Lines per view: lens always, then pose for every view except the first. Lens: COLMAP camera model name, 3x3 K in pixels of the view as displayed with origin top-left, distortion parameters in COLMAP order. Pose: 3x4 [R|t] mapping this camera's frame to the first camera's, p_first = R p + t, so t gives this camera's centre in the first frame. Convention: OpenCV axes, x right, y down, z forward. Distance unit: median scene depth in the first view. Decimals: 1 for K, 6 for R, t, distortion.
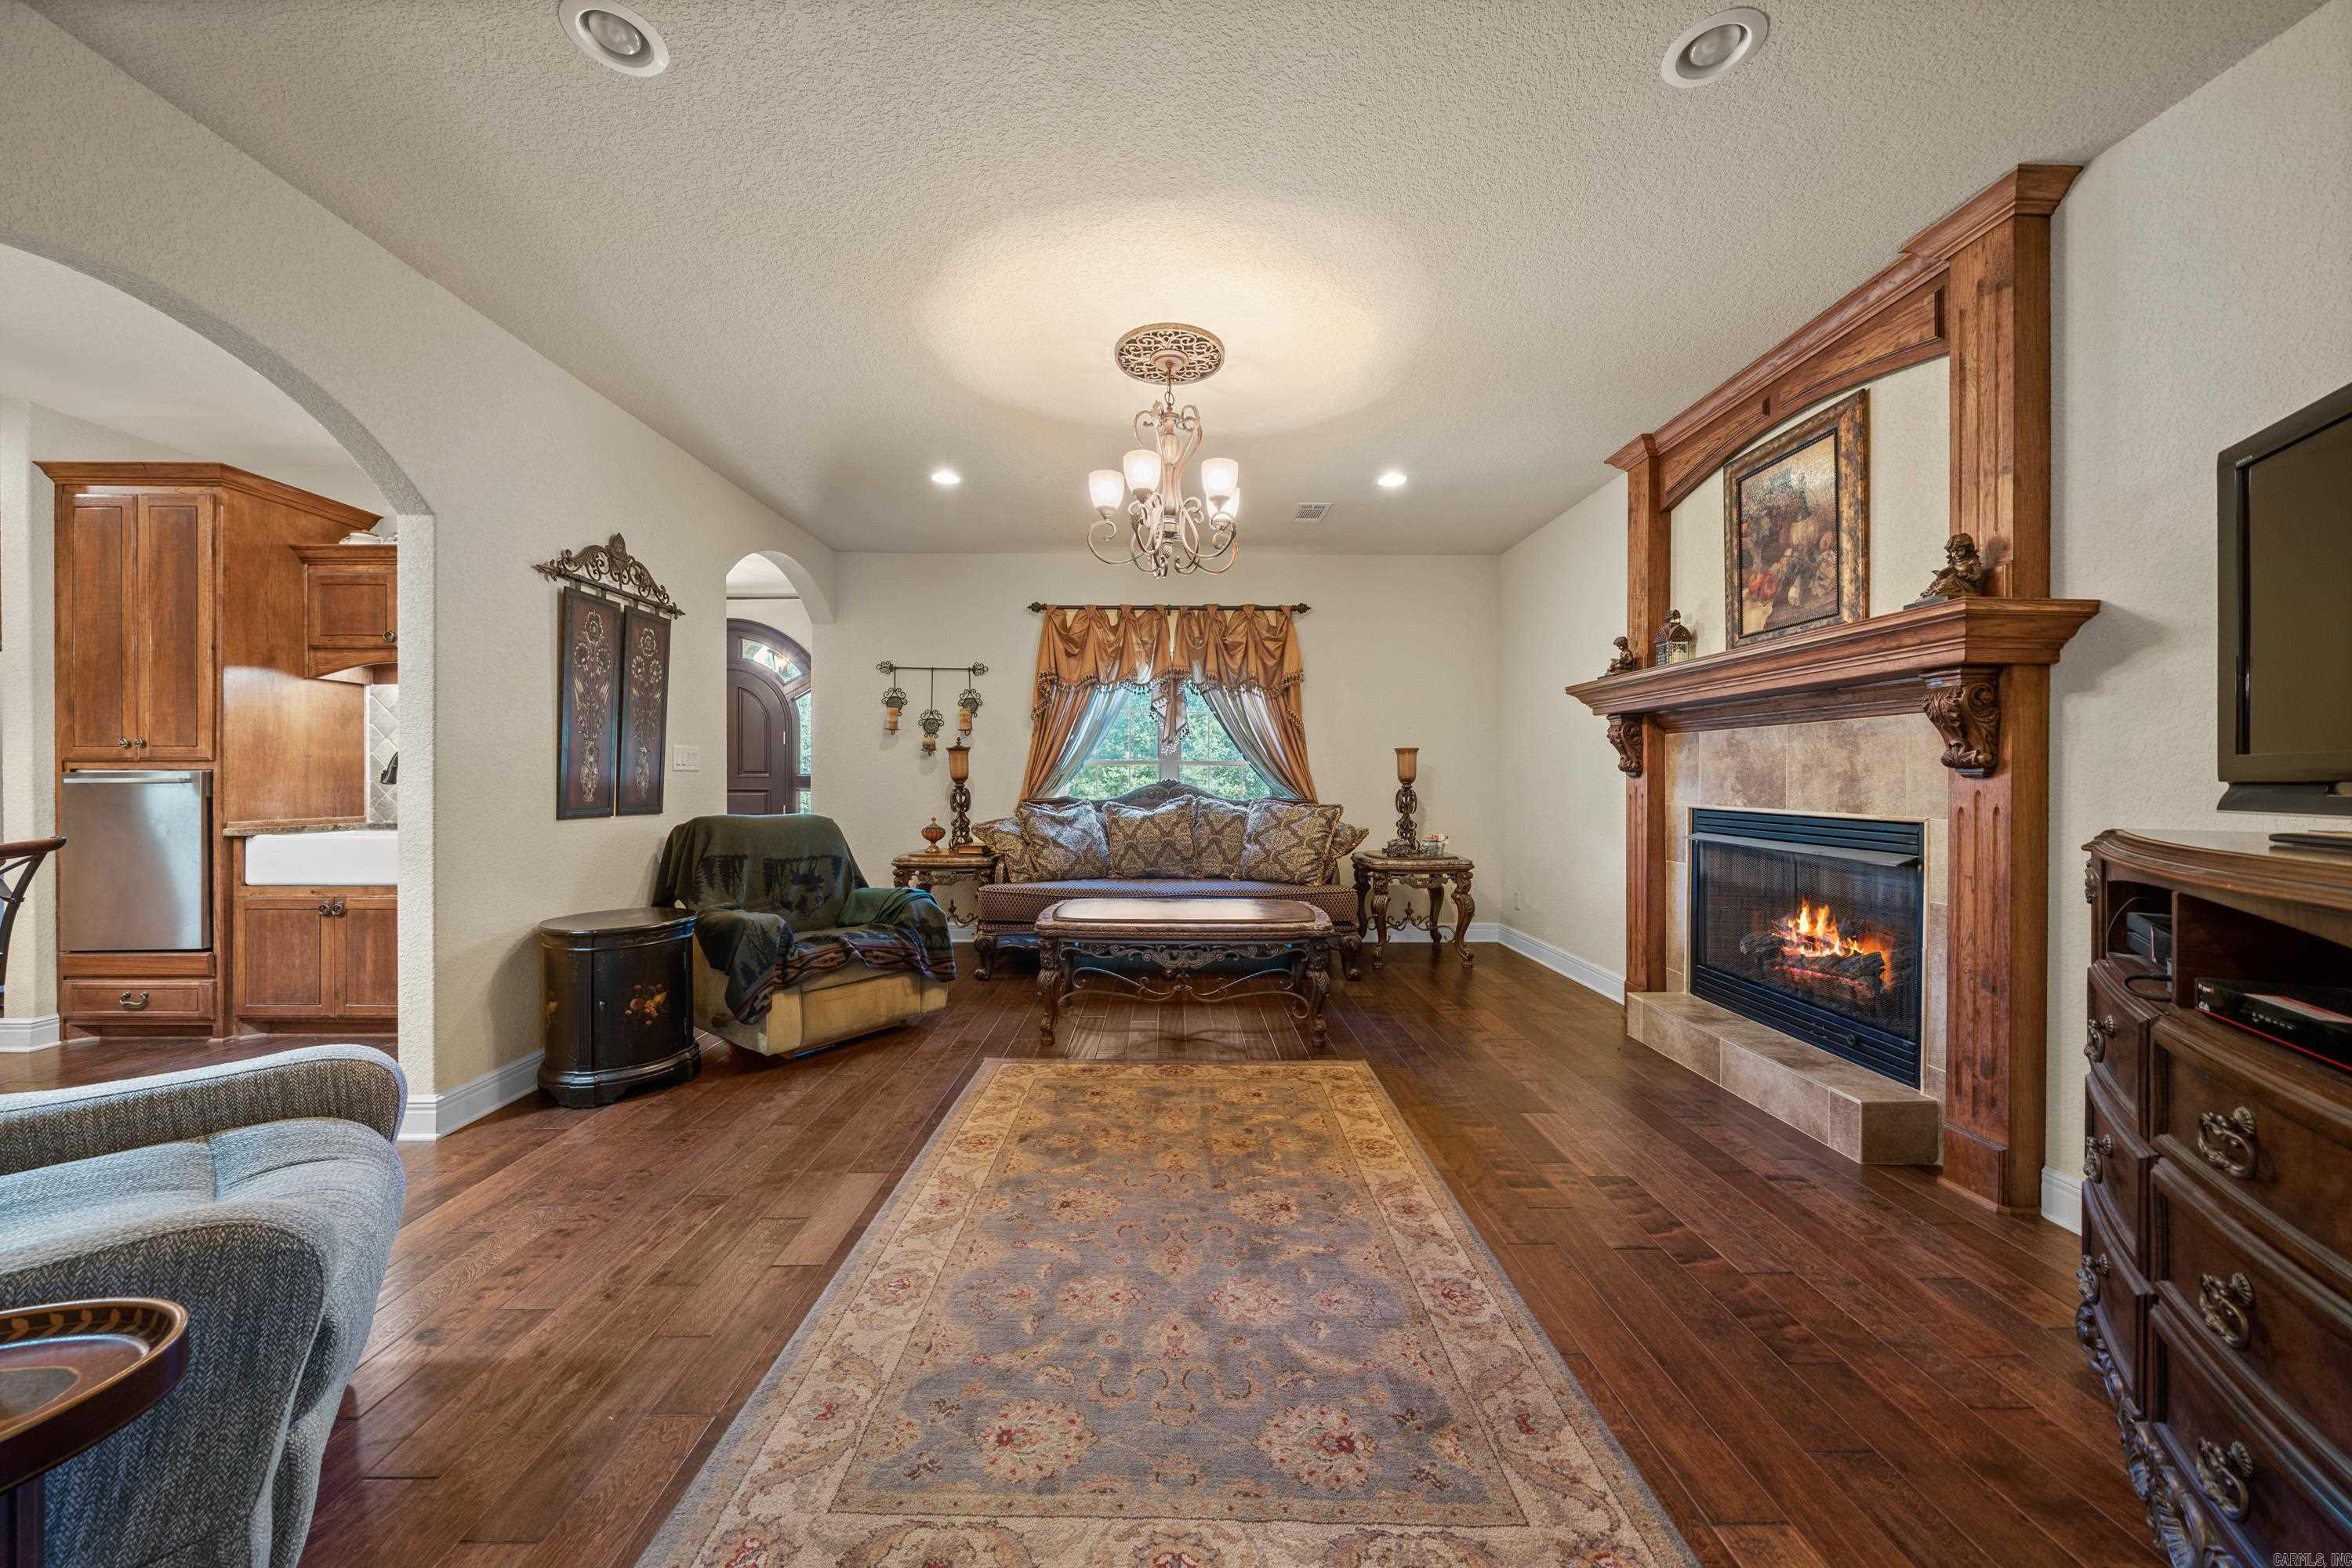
lens RADIAL K [[837.8, 0, 1170.4], [0, 837.8, 780.5], [0, 0, 1]] dist [-0.000556, 0.000023]
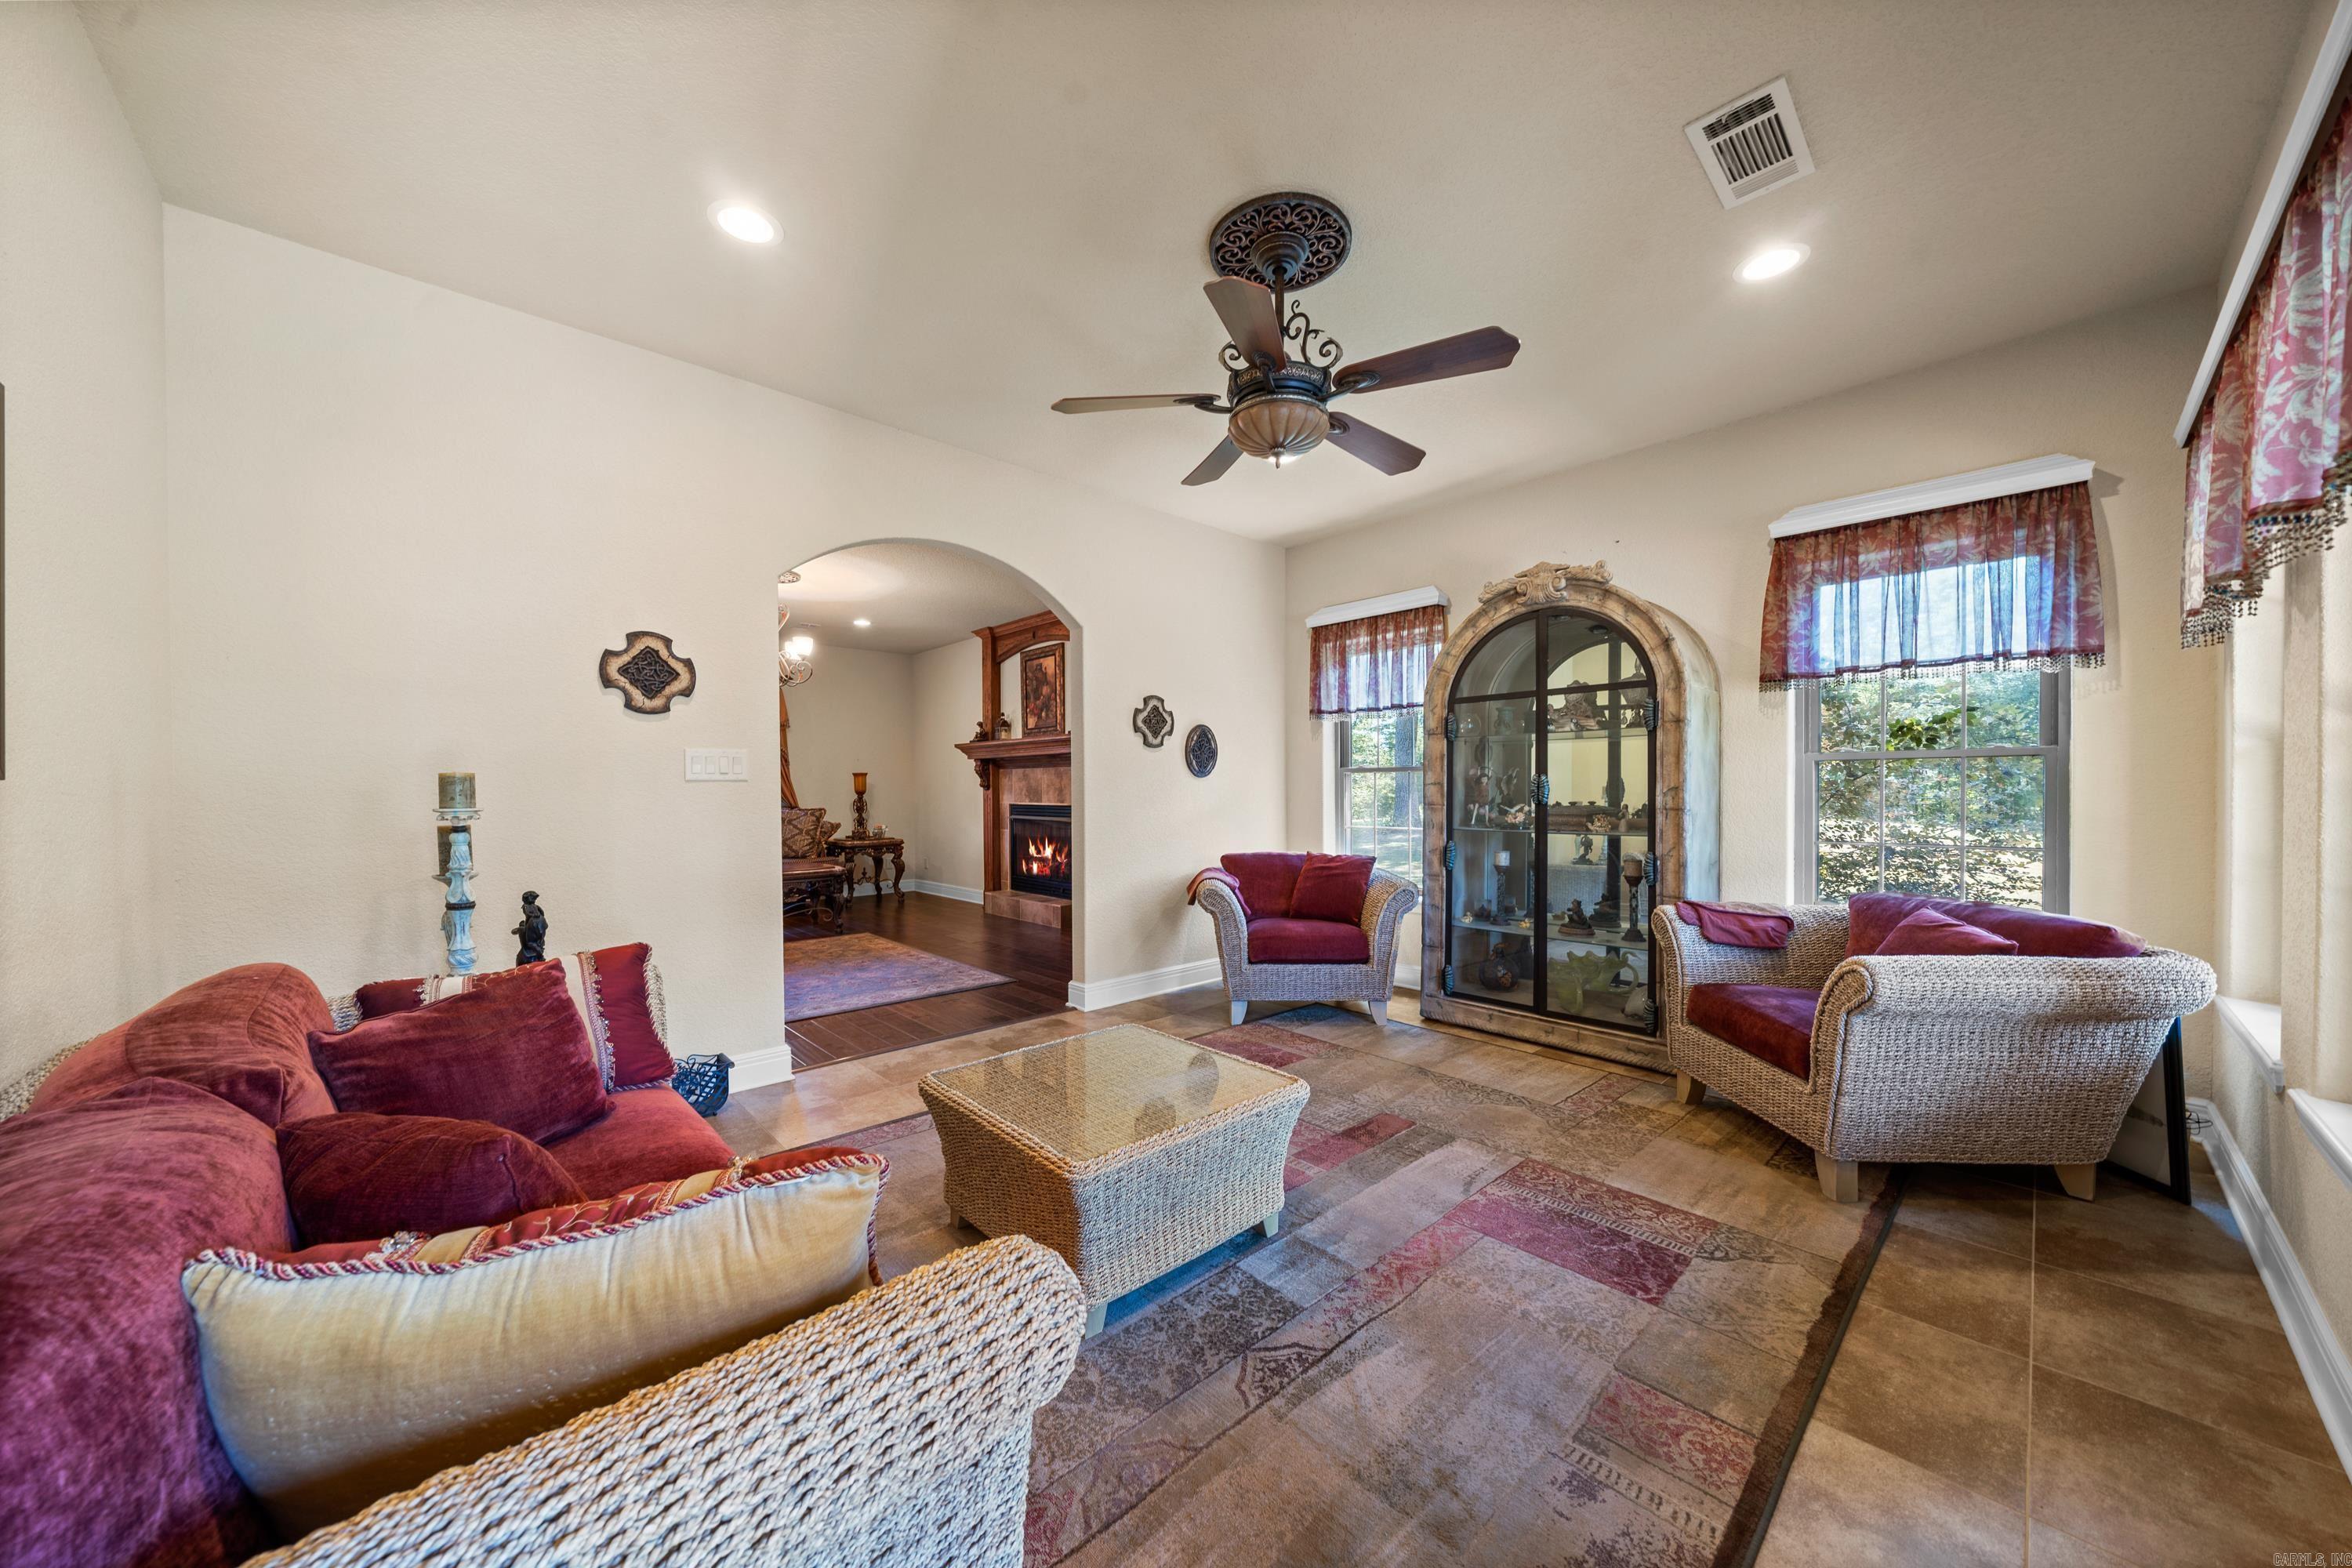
lens RADIAL K [[849.8, 0, 1171.1], [0, 849.8, 794.7], [0, 0, 1]] dist [0.000543, 0.000089]
pose [[0.754259, -0.011448, 0.656477, -0.560097], [0.010620, 0.999930, 0.005235, 0.001731], [-0.656491, 0.003023, 0.754328, -1.028902]]
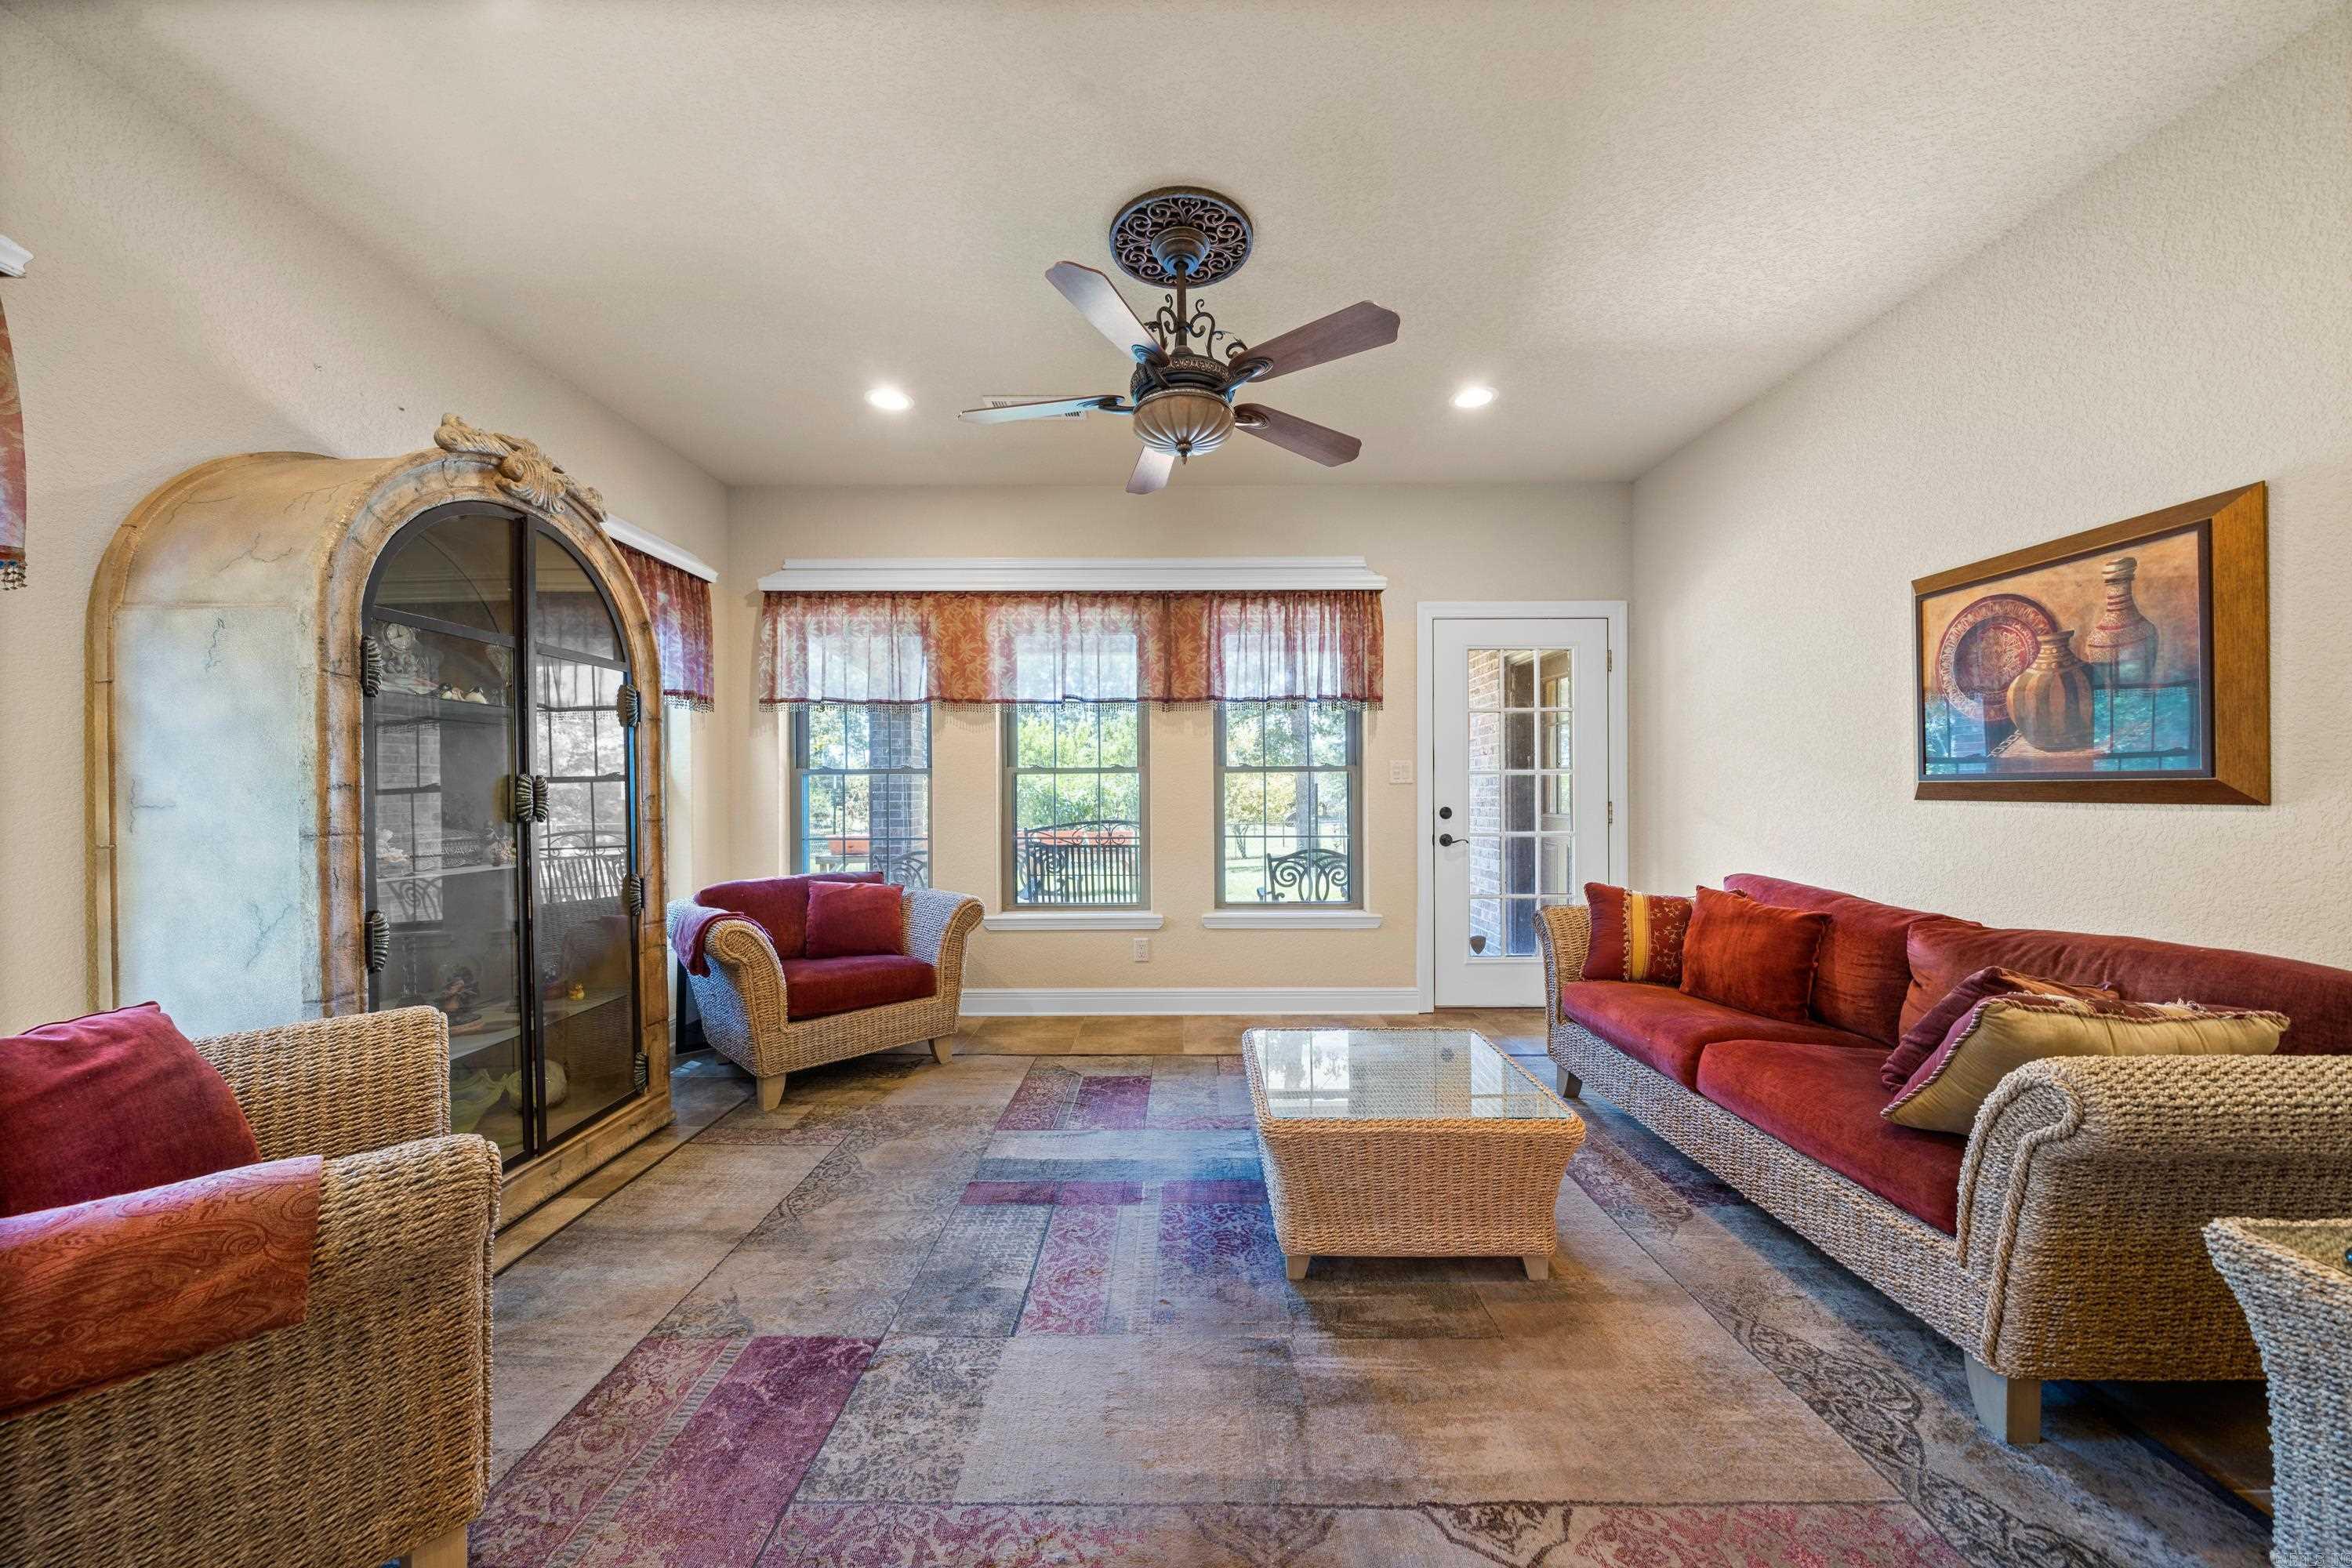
lens RADIAL K [[847.5, 0, 1176.0], [0, 847.5, 784.0], [0, 0, 1]] dist [-0.000538, -0.000048]
pose [[-0.999895, 0.002714, 0.014251, 0.000645], [0.002708, 0.999996, -0.000451, -0.004279], [-0.014252, -0.000413, -0.999898, 0.197770]]
